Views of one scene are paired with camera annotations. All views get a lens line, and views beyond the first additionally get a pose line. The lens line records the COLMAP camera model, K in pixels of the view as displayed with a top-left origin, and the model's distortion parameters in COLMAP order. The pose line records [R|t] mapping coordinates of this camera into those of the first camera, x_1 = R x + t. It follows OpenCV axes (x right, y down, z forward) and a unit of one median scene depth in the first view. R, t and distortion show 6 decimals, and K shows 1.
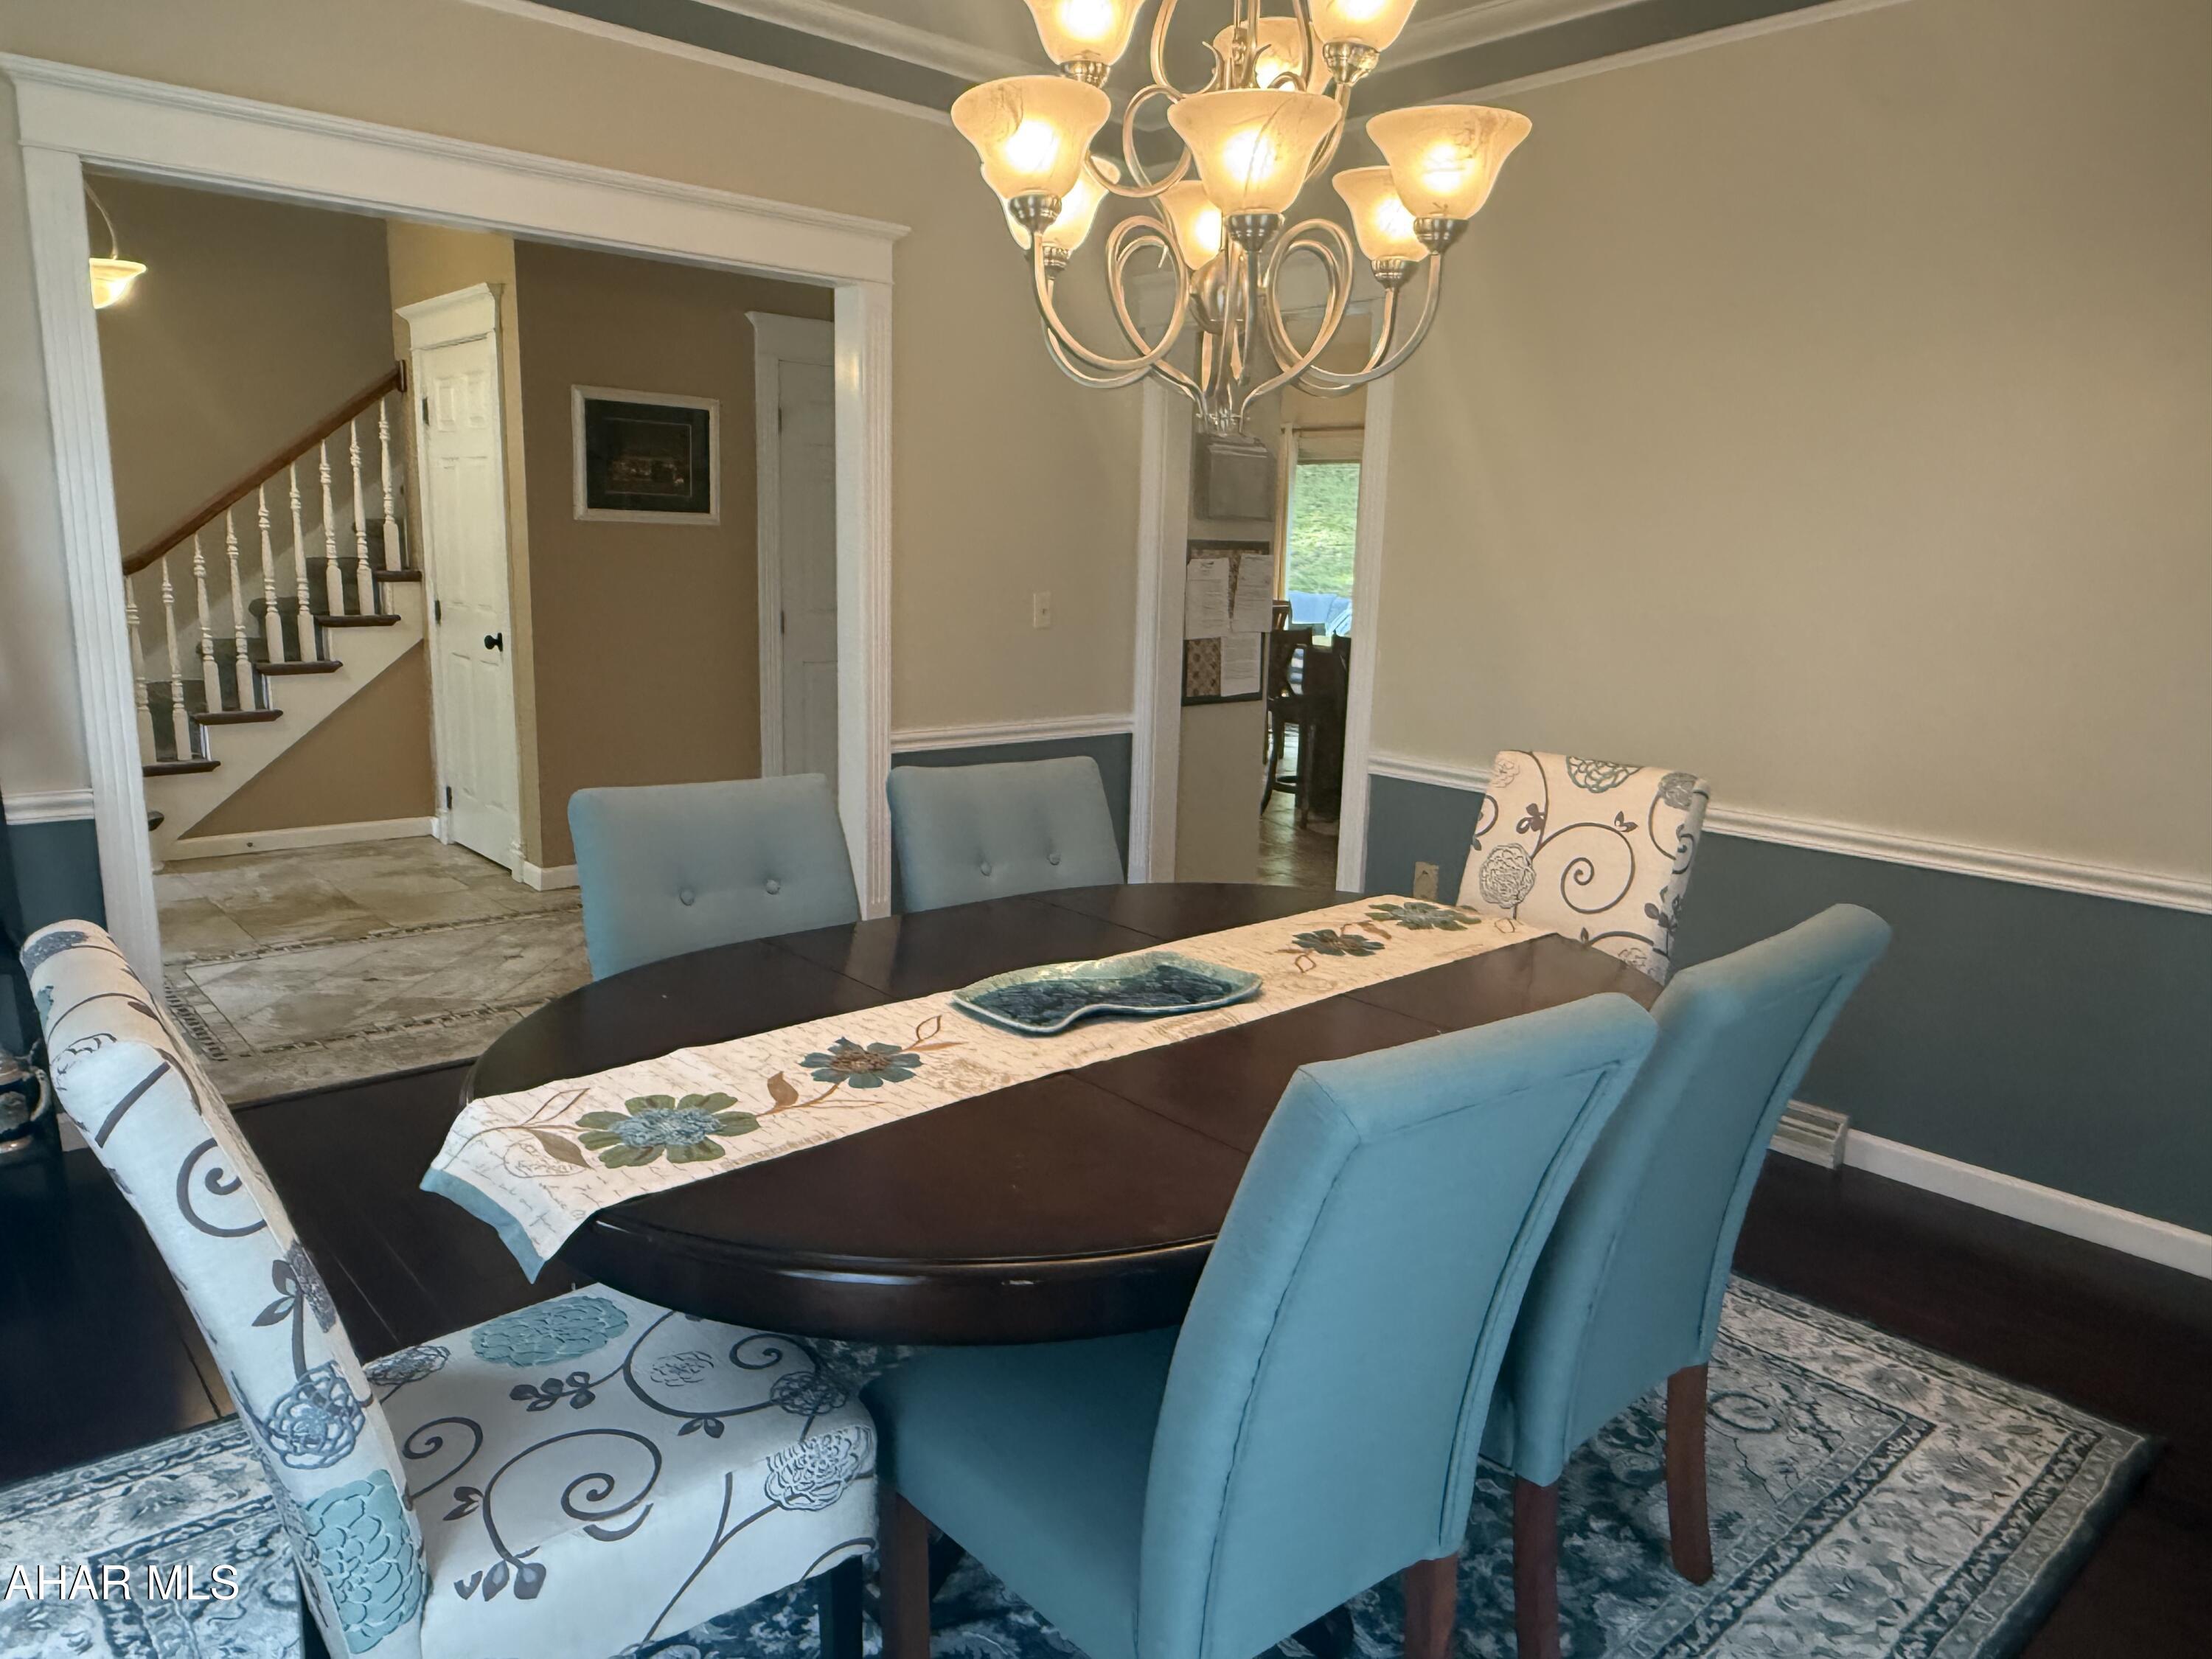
lens RADIAL K [[1491.0, 0, 1106.0], [0, 1491.0, 829.5], [0, 0, 1]] dist [0.001897, 0.000039]
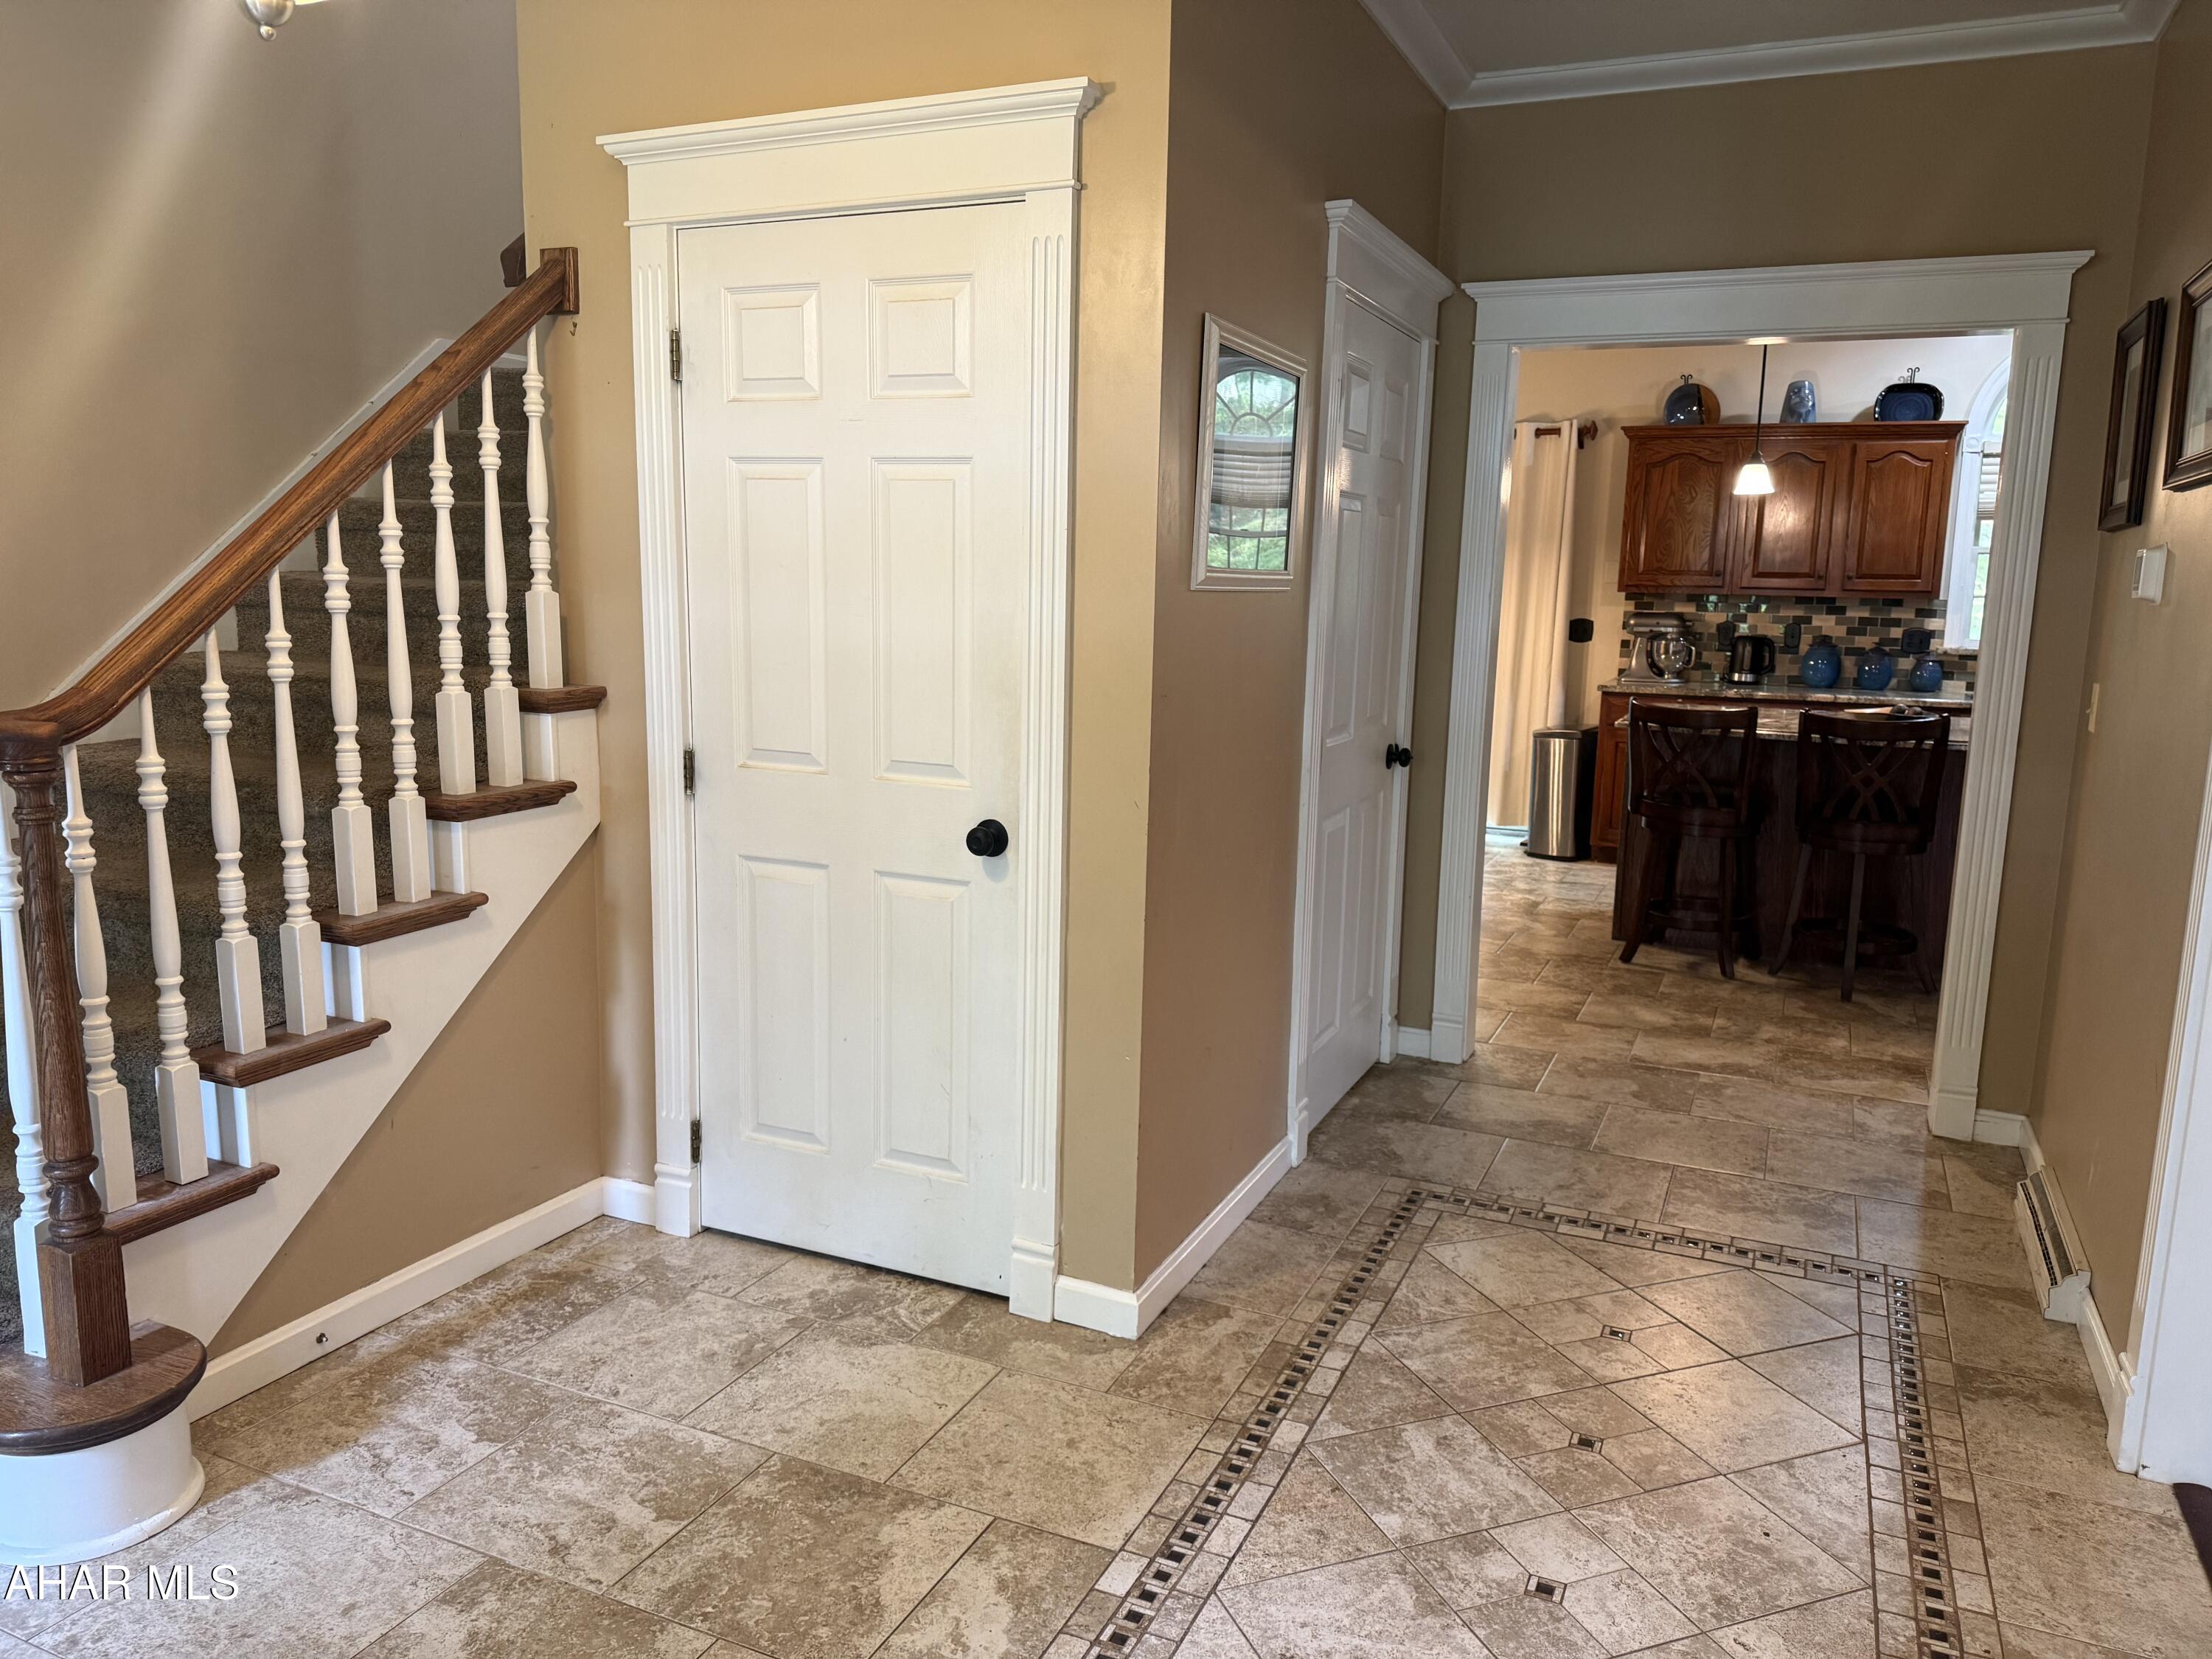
lens RADIAL K [[1569.7, 0, 1106.0], [0, 1569.7, 829.5], [0, 0, 1]] dist [0.006137, 0.001869]
pose [[0.913315, -0.079715, 0.399377, -0.518677], [0.087176, 0.996193, -0.000519, -0.112696], [-0.397815, 0.035290, 0.916787, 0.470554]]
